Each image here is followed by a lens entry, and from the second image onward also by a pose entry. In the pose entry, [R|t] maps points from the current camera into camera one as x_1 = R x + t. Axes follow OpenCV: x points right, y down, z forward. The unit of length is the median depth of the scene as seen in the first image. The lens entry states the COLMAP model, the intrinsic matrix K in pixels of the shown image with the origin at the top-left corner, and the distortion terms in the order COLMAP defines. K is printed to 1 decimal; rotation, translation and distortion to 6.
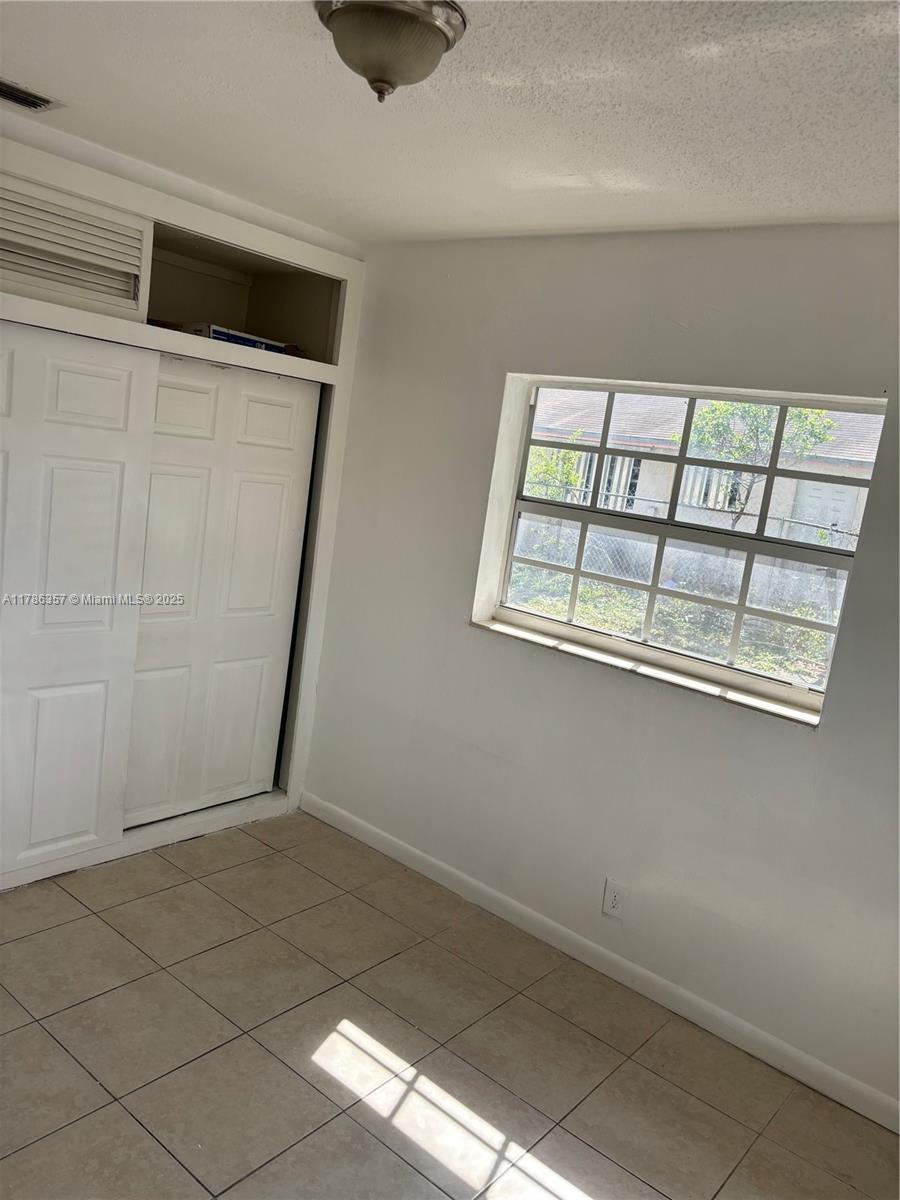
lens RADIAL K [[908.8, 0, 450.2], [0, 908.8, 601.3], [0, 0, 1]] dist [0.052411, -0.055465]
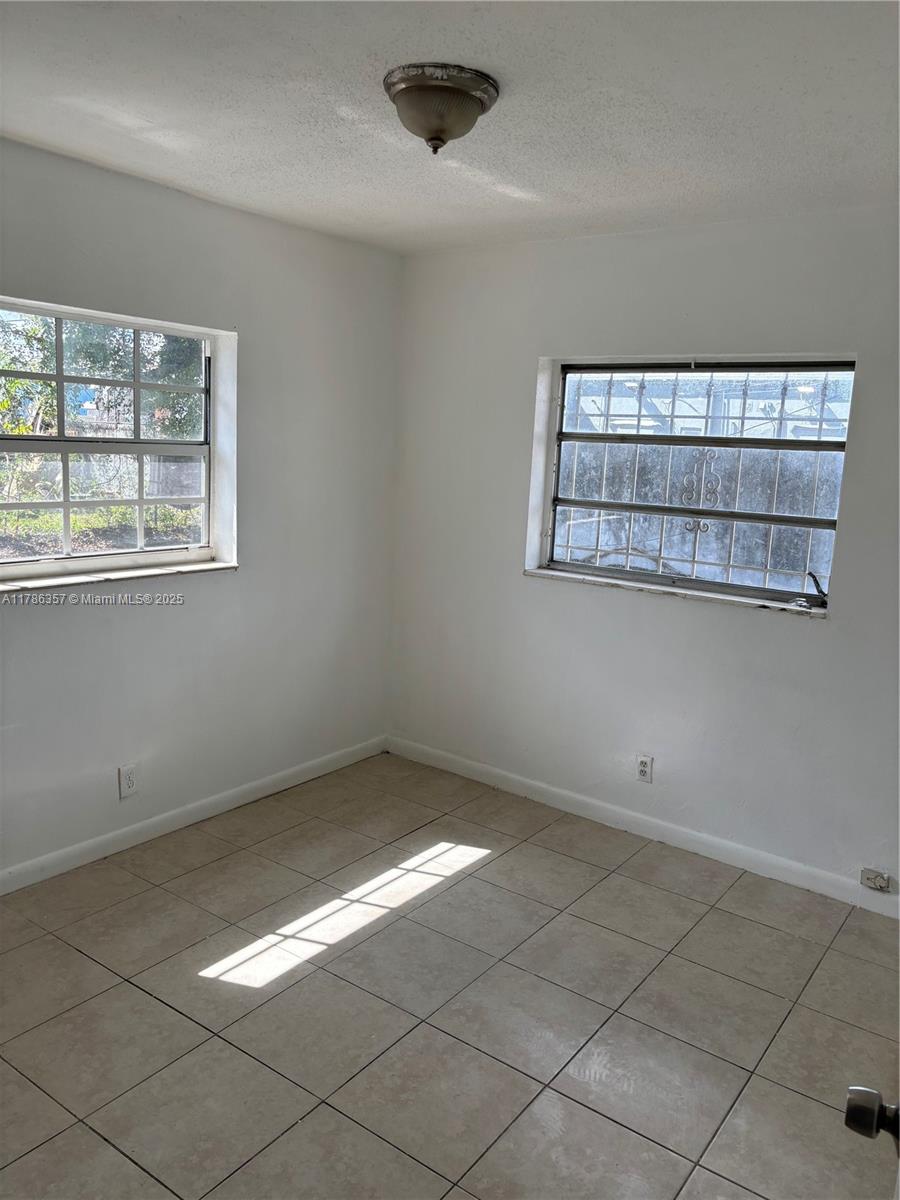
lens RADIAL K [[908.8, 0, 449.3], [0, 908.8, 596.2], [0, 0, 1]] dist [0.052411, -0.055465]
pose [[-0.046853, -0.313289, 0.948501, -0.978178], [0.115643, 0.941458, 0.316675, -0.233008], [-0.992185, 0.124525, -0.007880, 0.689584]]
